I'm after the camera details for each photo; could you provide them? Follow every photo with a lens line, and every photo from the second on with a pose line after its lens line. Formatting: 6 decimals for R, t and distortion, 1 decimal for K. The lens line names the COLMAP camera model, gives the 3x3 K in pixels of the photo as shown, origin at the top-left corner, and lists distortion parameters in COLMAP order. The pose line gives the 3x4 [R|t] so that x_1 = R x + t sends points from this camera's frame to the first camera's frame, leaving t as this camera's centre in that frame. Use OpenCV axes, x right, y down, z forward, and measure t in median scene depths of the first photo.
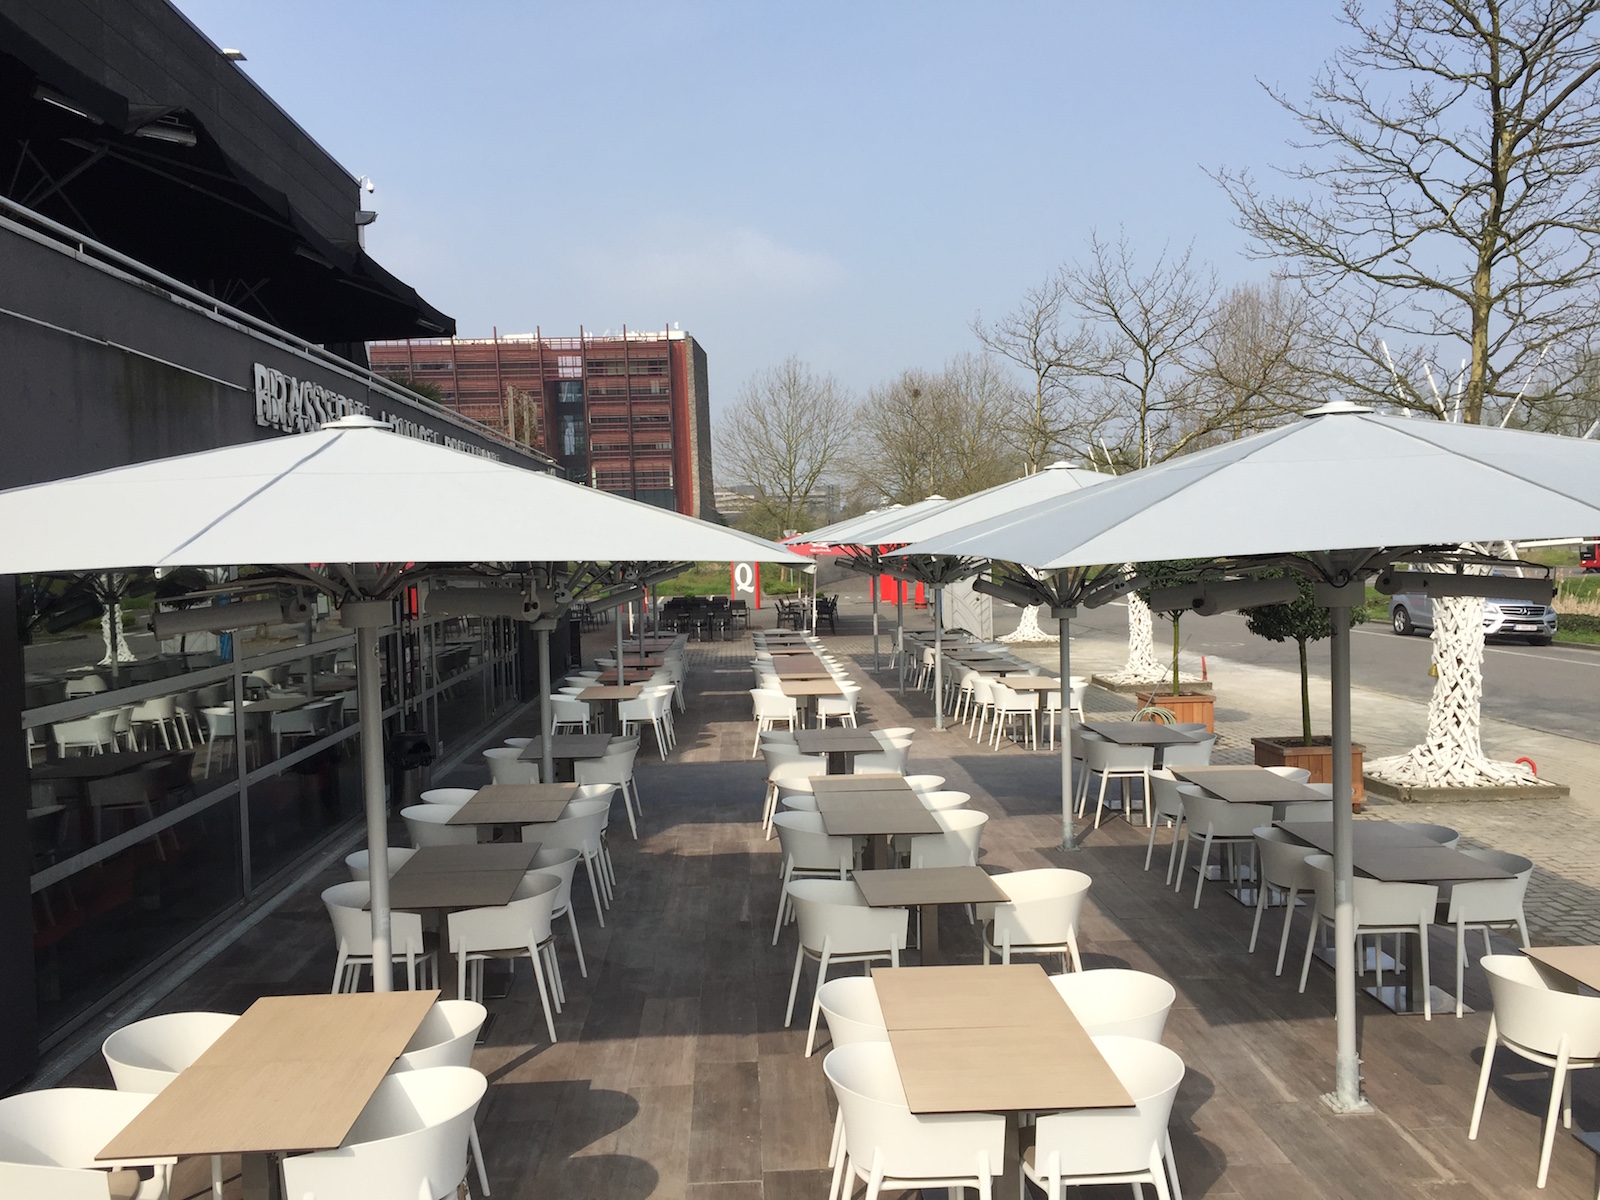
lens RADIAL K [[1340.2, 0, 823.2], [0, 1340.2, 594.4], [0, 0, 1]] dist [0.071994, -0.101952]
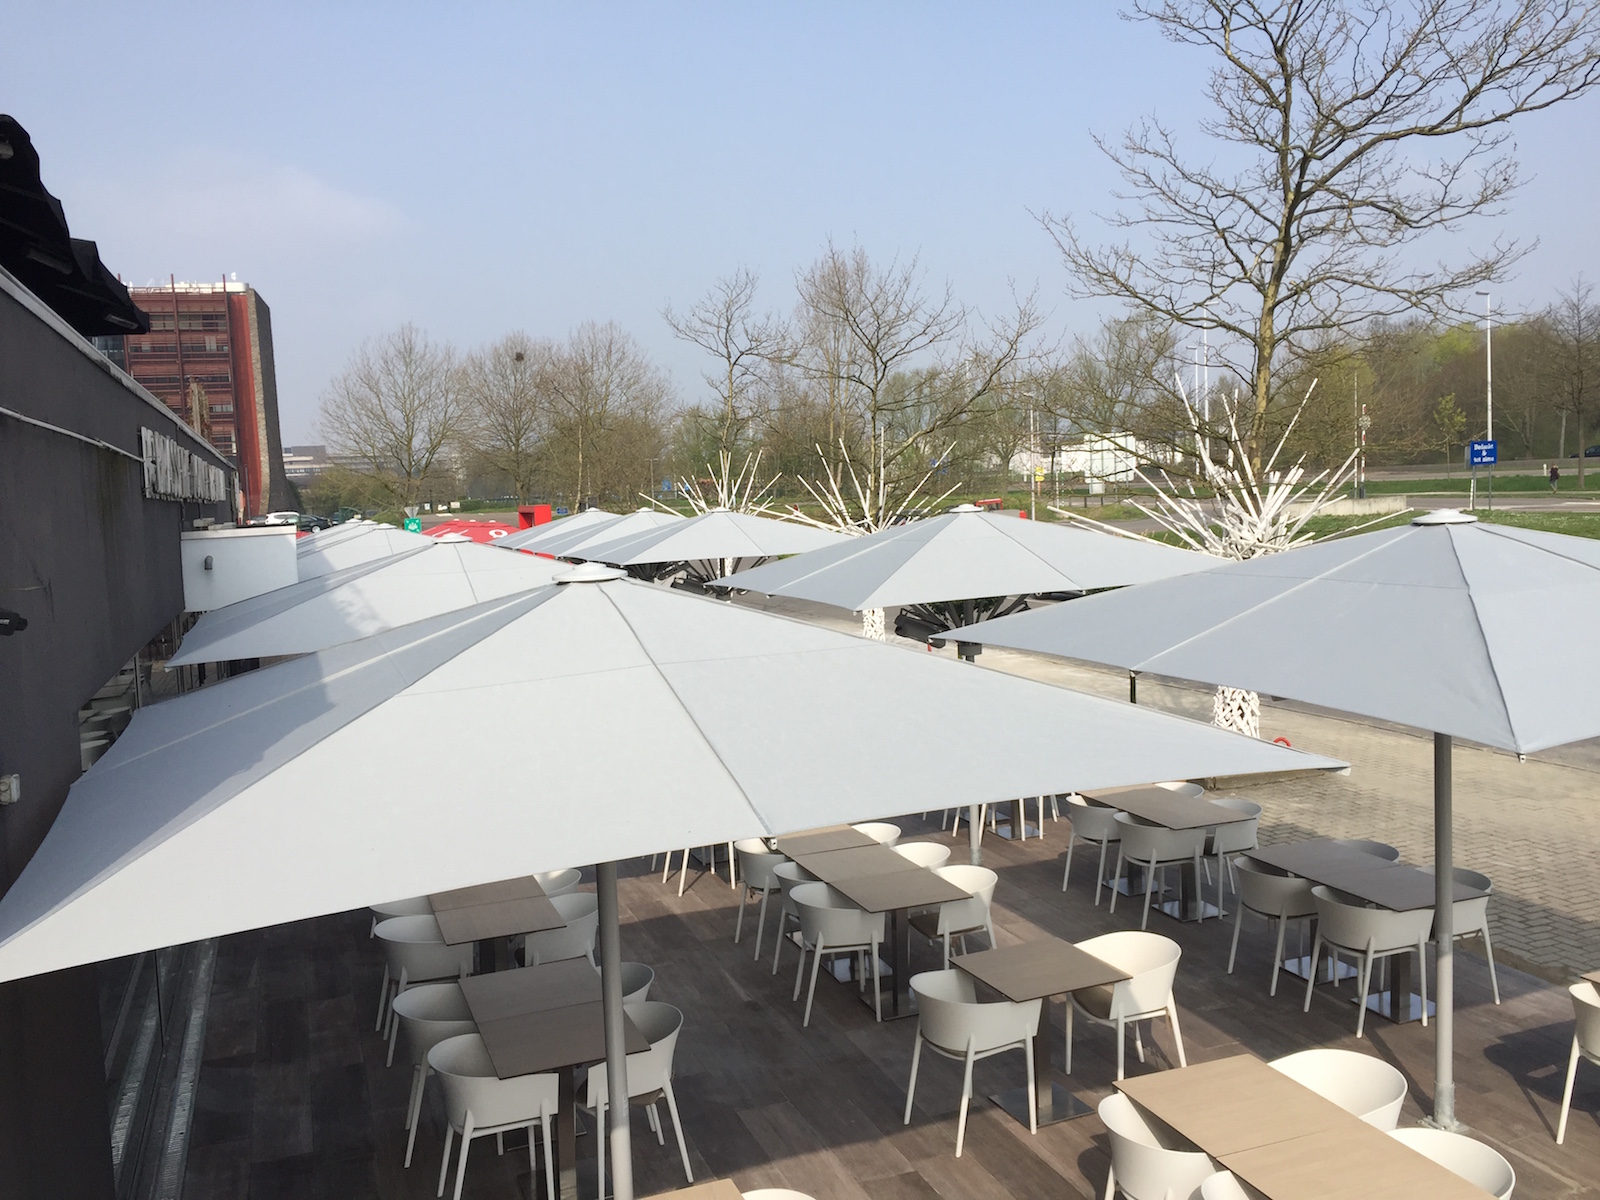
lens RADIAL K [[1340.2, 0, 823.2], [0, 1340.2, 594.4], [0, 0, 1]] dist [0.071994, -0.101952]
pose [[0.953686, -0.045730, 0.297307, -0.126074], [0.036711, 0.998683, 0.035852, -0.037845], [-0.298555, -0.023277, 0.954109, 0.024500]]
